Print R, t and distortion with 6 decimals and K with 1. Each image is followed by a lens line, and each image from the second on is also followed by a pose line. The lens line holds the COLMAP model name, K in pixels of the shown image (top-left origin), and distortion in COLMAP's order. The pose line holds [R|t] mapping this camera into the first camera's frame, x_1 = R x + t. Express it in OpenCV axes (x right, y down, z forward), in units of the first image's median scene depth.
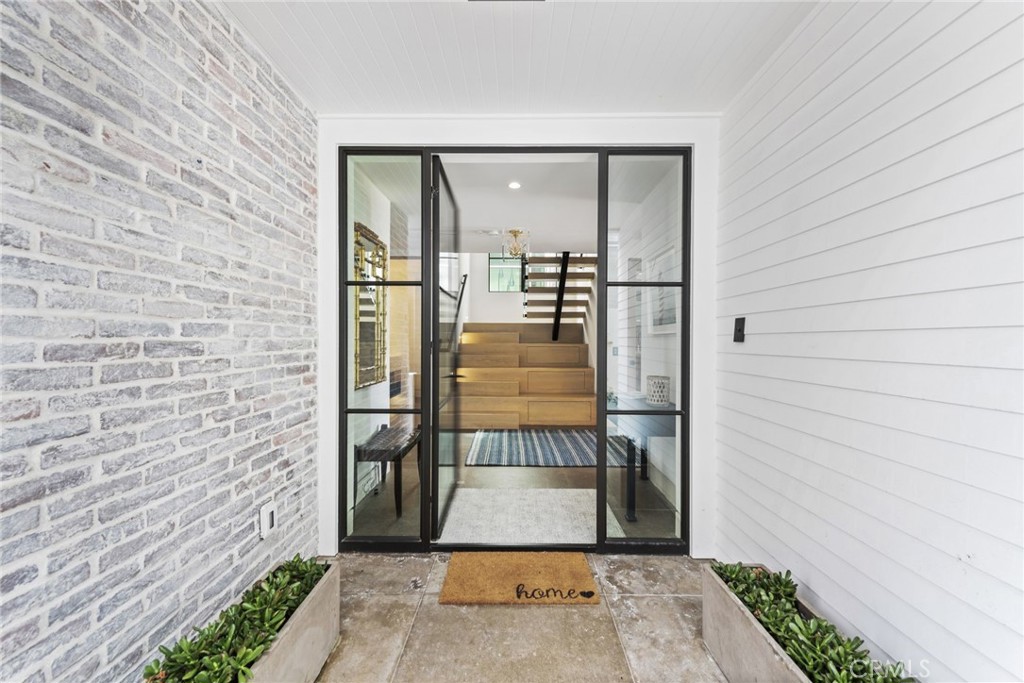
lens RADIAL K [[409.8, 0, 510.7], [0, 409.8, 341.9], [0, 0, 1]] dist [0.015718, -0.000971]
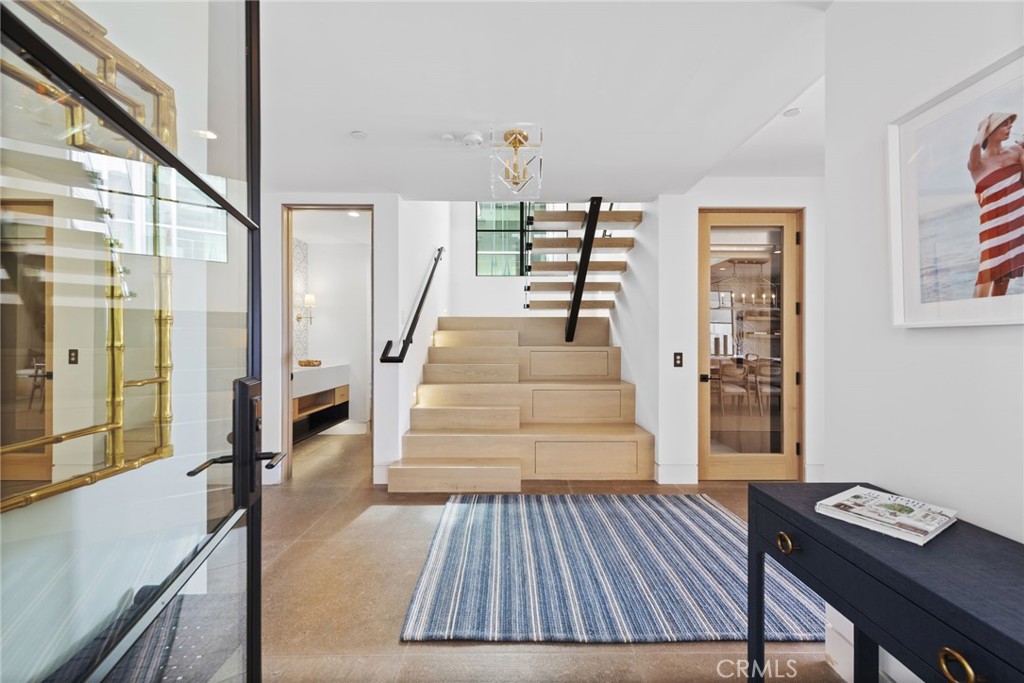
lens RADIAL K [[409.8, 0, 511.5], [0, 409.8, 340.6], [0, 0, 1]] dist [0.015718, -0.000971]
pose [[0.999892, -0.002860, 0.014442, -0.001235], [0.002909, 0.999990, -0.003329, -0.004234], [-0.014433, 0.003370, 0.999890, 0.386120]]
